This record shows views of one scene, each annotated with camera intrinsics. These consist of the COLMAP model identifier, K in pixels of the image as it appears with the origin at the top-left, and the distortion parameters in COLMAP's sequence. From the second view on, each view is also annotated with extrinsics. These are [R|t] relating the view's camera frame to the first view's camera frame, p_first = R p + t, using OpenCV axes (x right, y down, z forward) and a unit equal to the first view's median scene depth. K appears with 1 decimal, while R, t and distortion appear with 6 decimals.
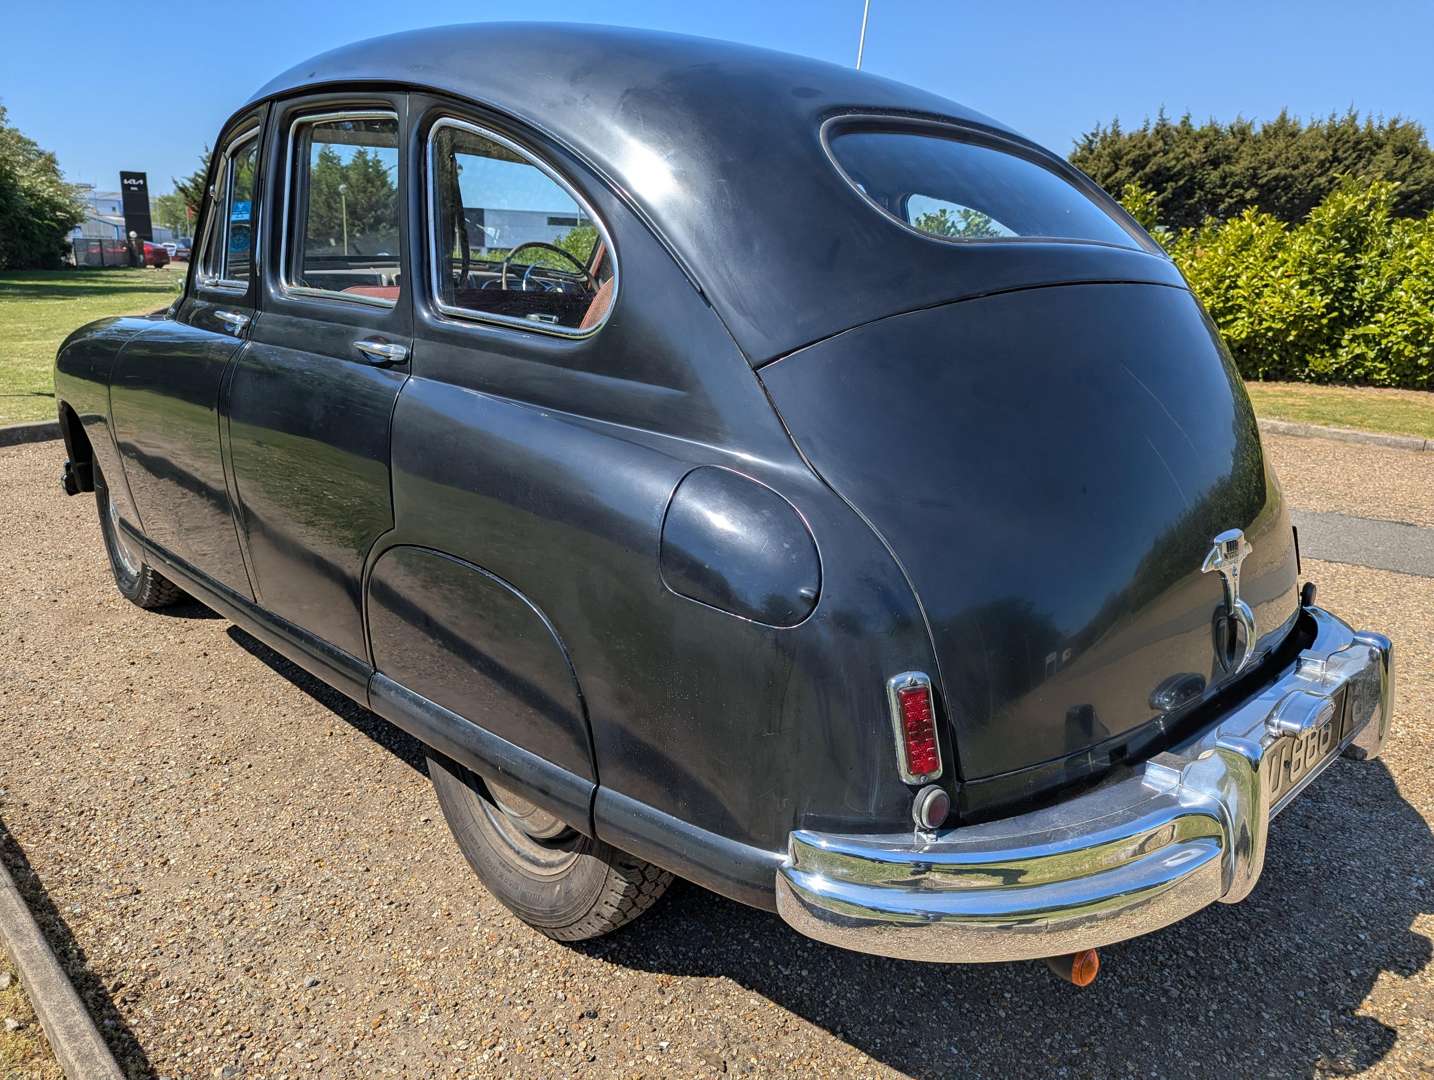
lens RADIAL K [[989.3, 0, 717.0], [0, 989.3, 540.0], [0, 0, 1]] dist [0.034070, -0.018907]
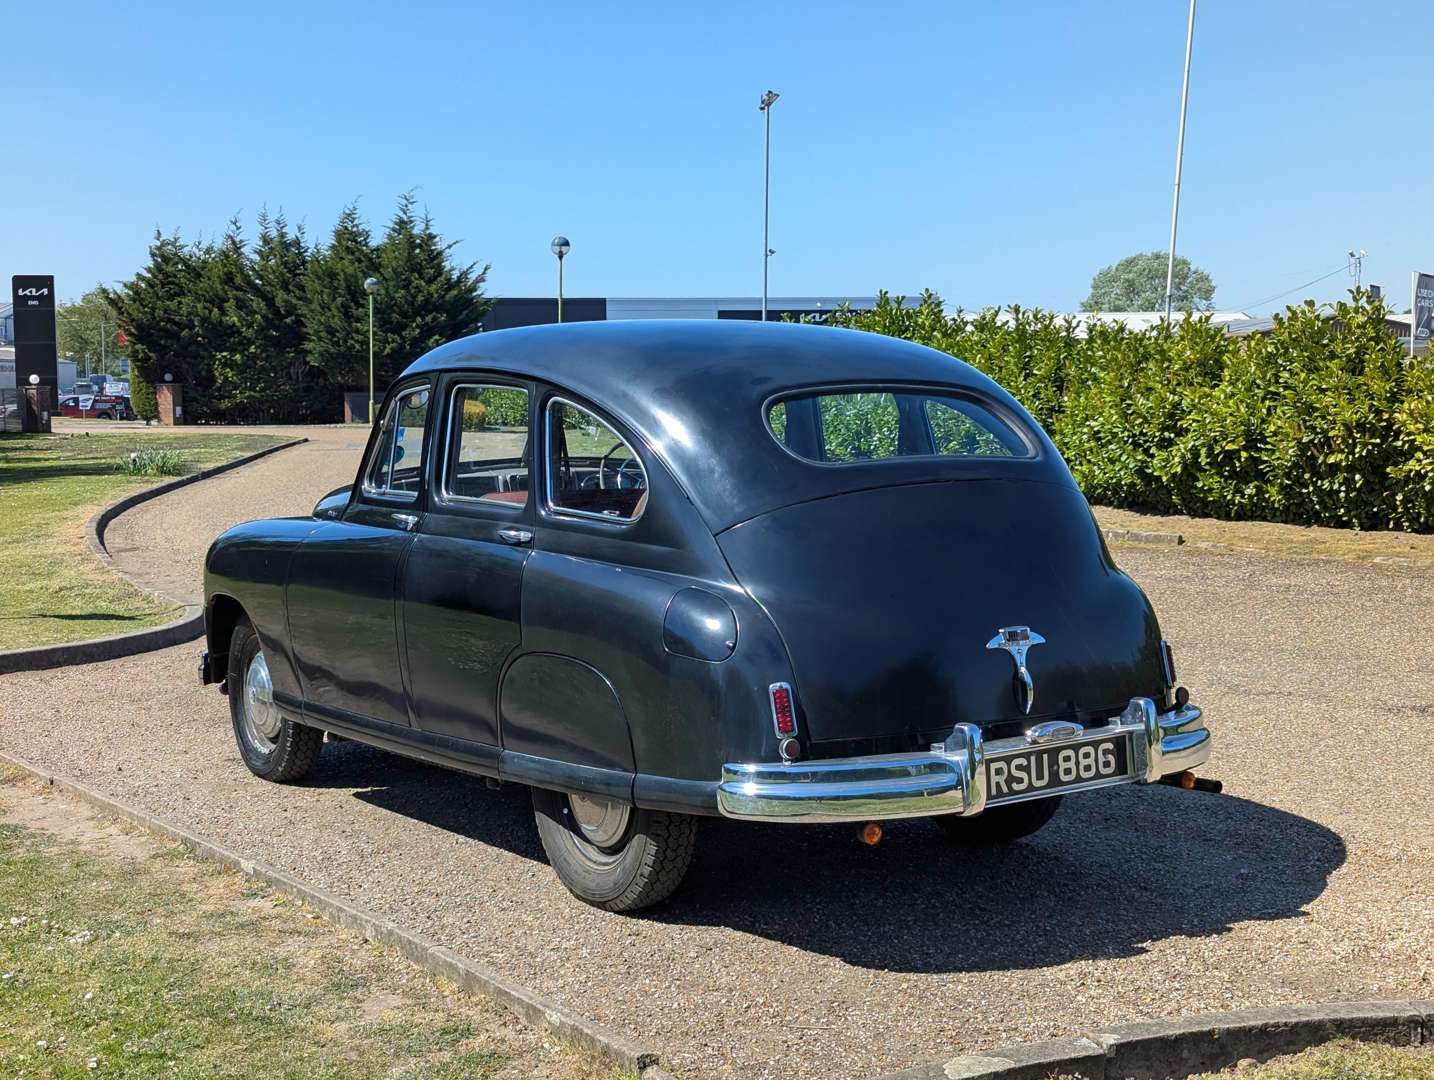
lens RADIAL K [[2076.4, 0, 783.0], [0, 2076.4, 546.8], [0, 0, 1]] dist [0.020384, 0.037448]
pose [[0.989417, -0.029878, -0.141990, 0.553338], [0.002931, 0.982486, -0.186314, 0.444077], [0.145070, 0.183926, 0.972176, -2.148249]]
